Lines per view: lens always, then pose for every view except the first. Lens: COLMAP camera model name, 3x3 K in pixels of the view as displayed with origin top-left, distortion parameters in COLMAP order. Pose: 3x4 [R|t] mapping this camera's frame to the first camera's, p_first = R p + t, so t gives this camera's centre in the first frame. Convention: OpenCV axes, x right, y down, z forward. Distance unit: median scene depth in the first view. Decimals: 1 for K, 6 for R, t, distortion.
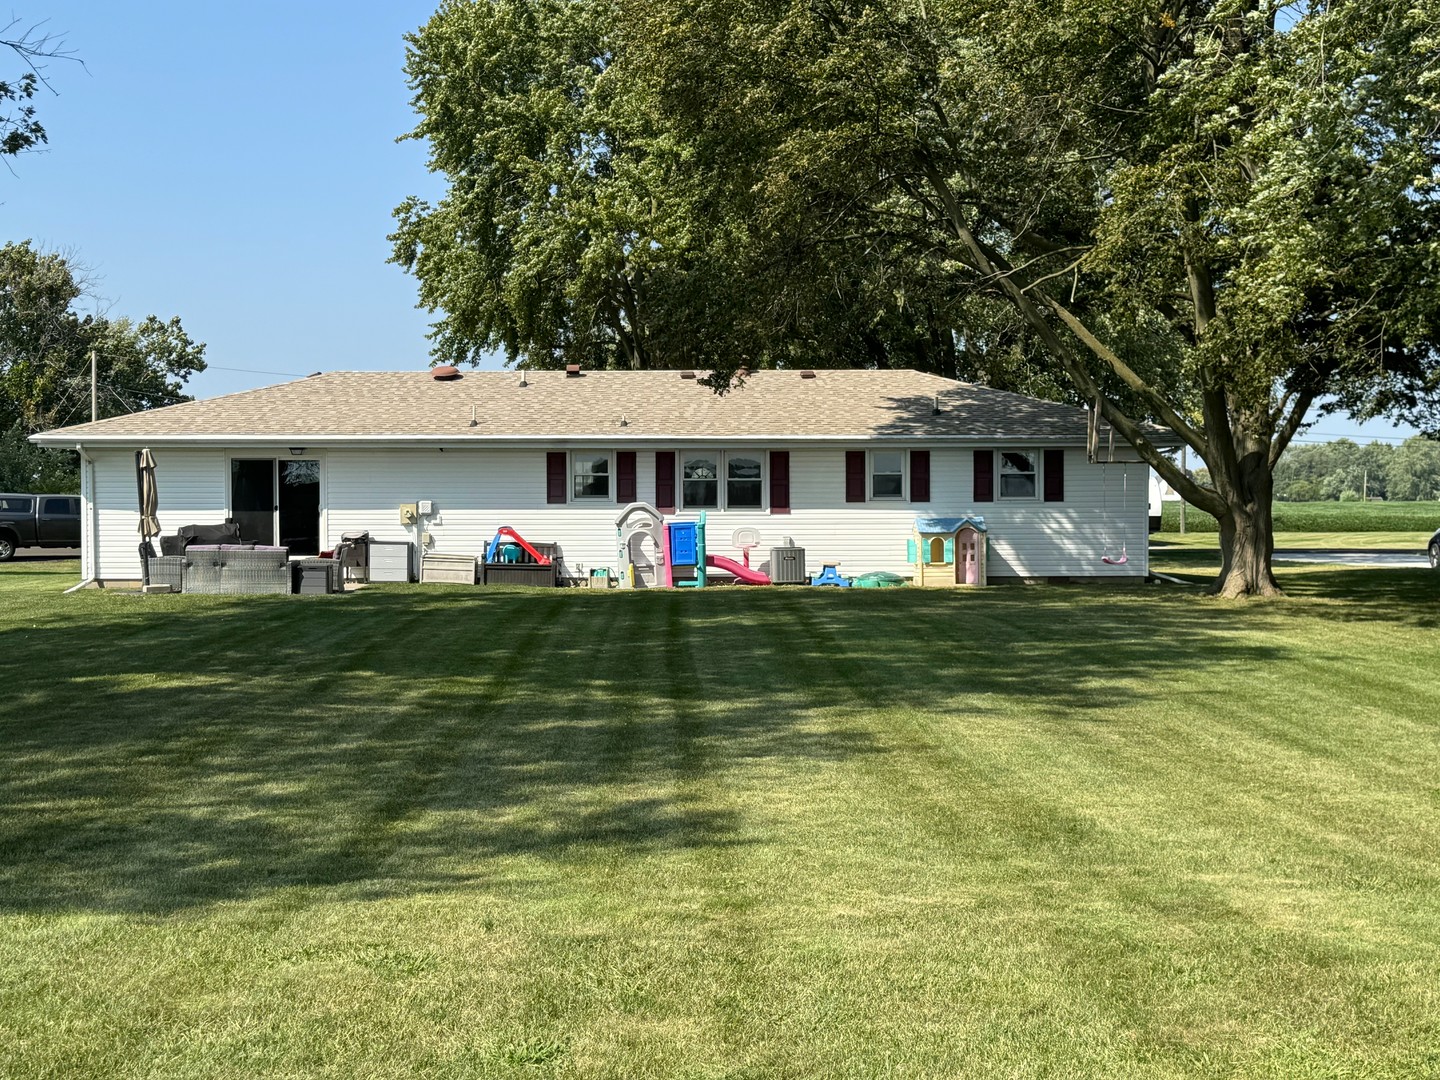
lens RADIAL K [[1859.3, 0, 720.0], [0, 1859.3, 540.0], [0, 0, 1]] dist [0.020191, 0.033270]
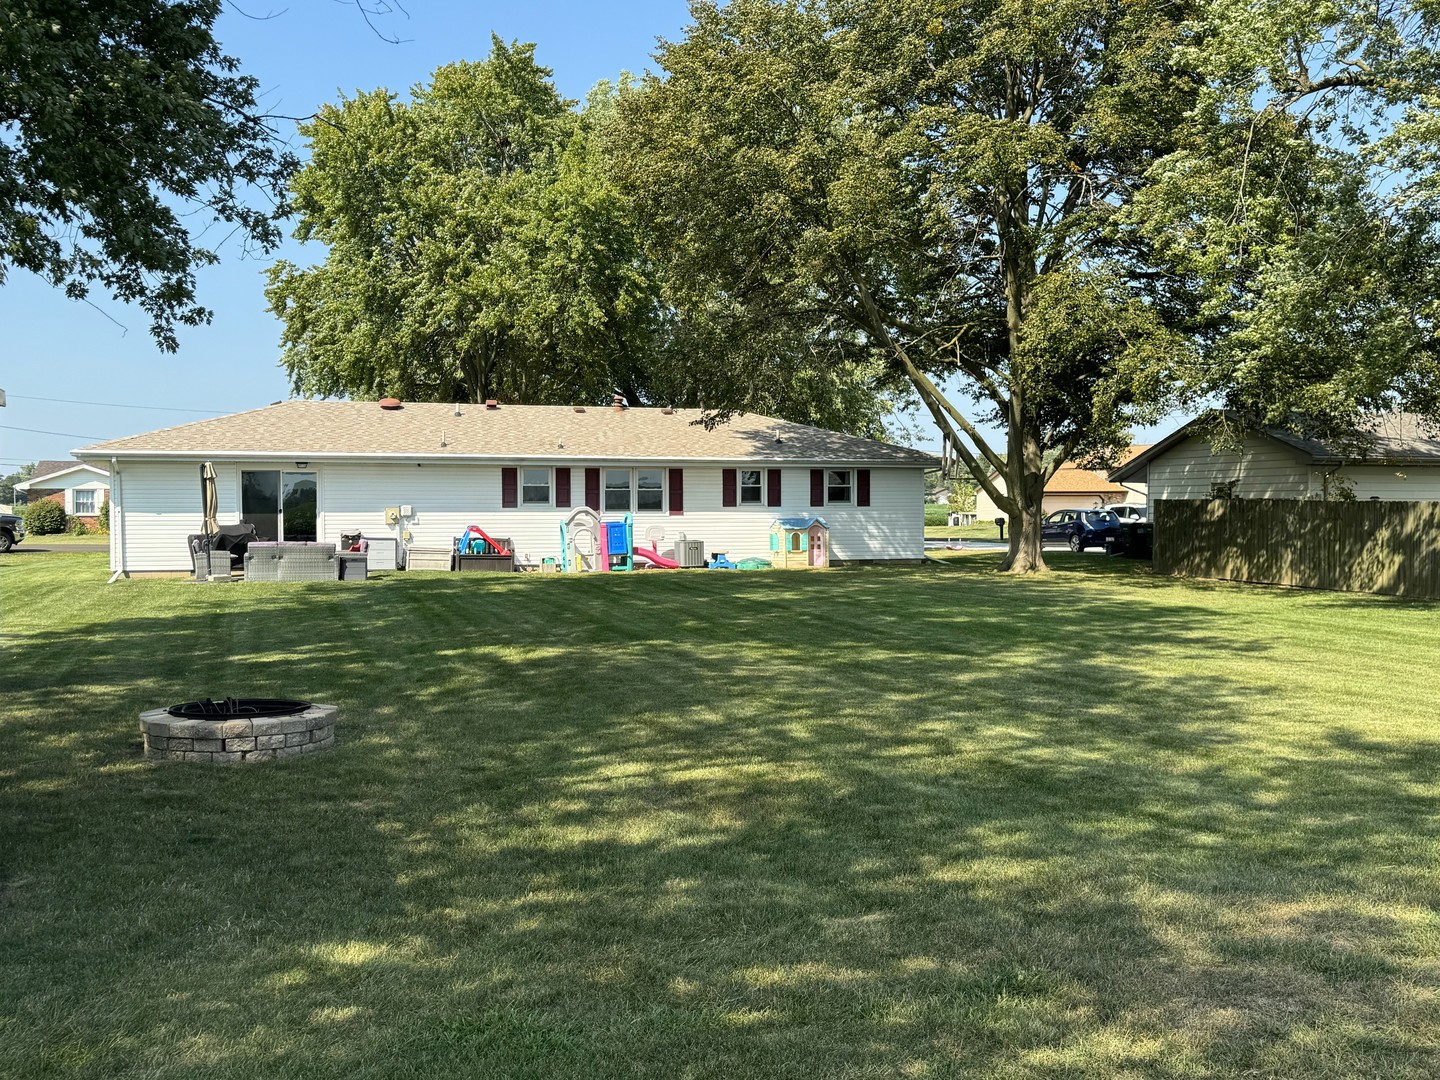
lens RADIAL K [[1400.2, 0, 720.0], [0, 1400.2, 540.0], [0, 0, 1]] dist [0.006496, -0.000429]
pose [[0.949686, -0.007181, 0.313122, -0.254627], [0.006058, 0.999971, 0.004560, -0.000661], [-0.313146, -0.002433, 0.949702, 0.031119]]
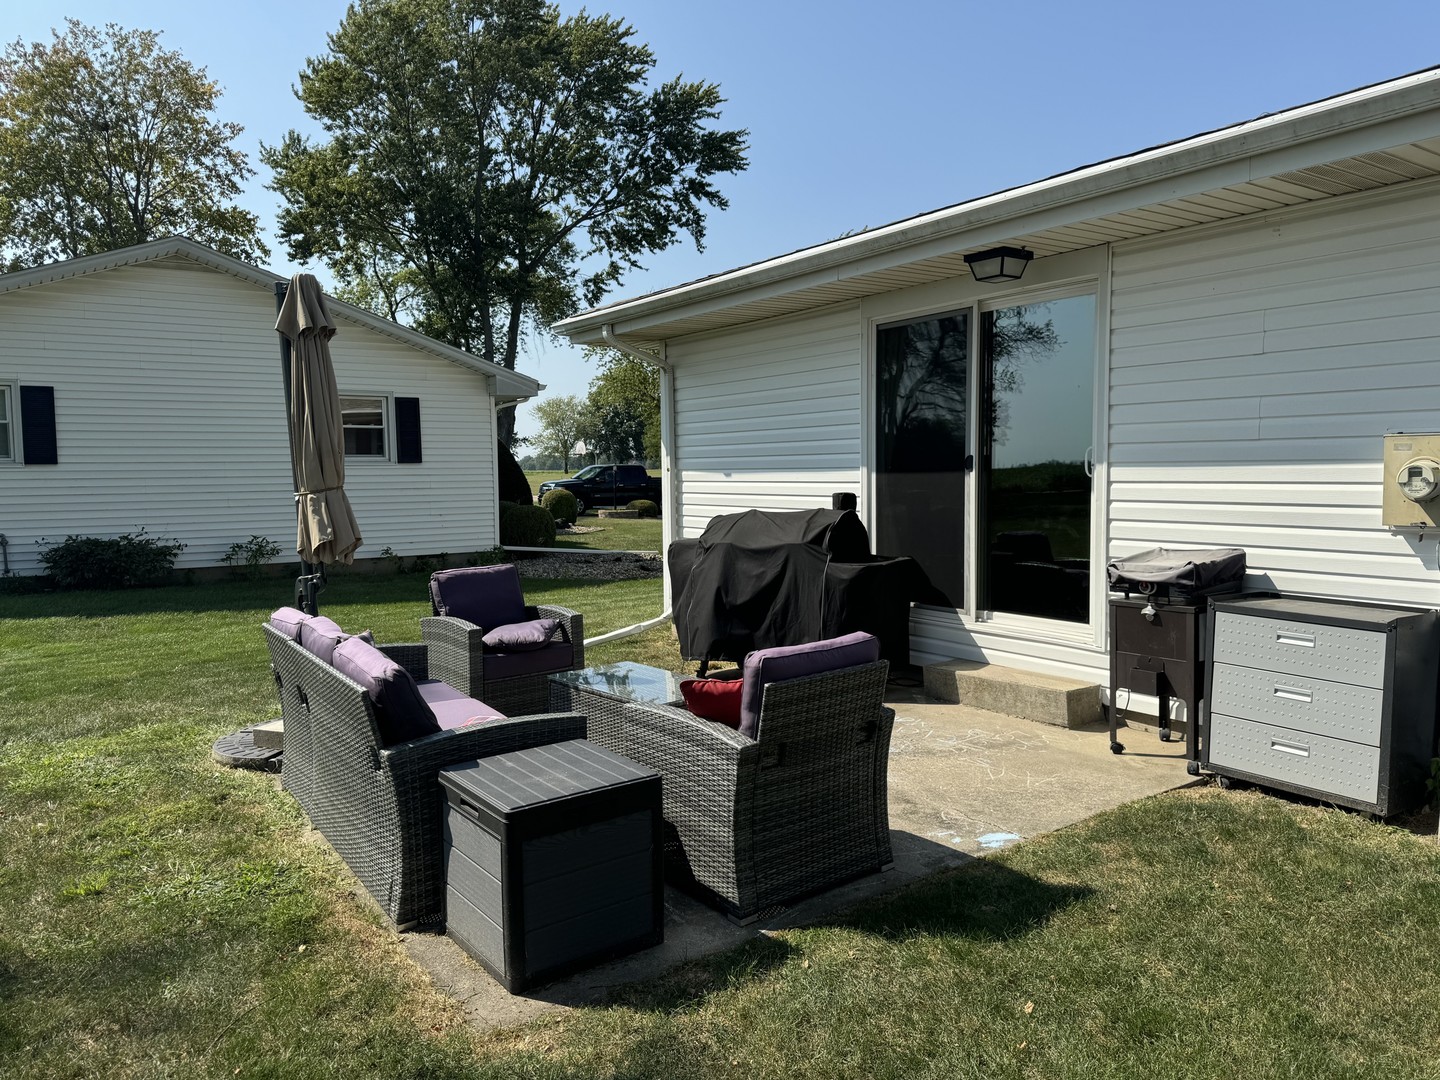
lens RADIAL K [[1072.3, 0, 720.0], [0, 1072.3, 540.0], [0, 0, 1]] dist [0.002665, 0.000445]
pose [[0.589205, 0.047305, -0.806598, -0.113812], [-0.008897, 0.998604, 0.052067, -0.013201], [0.807935, -0.023501, 0.588803, 0.859606]]
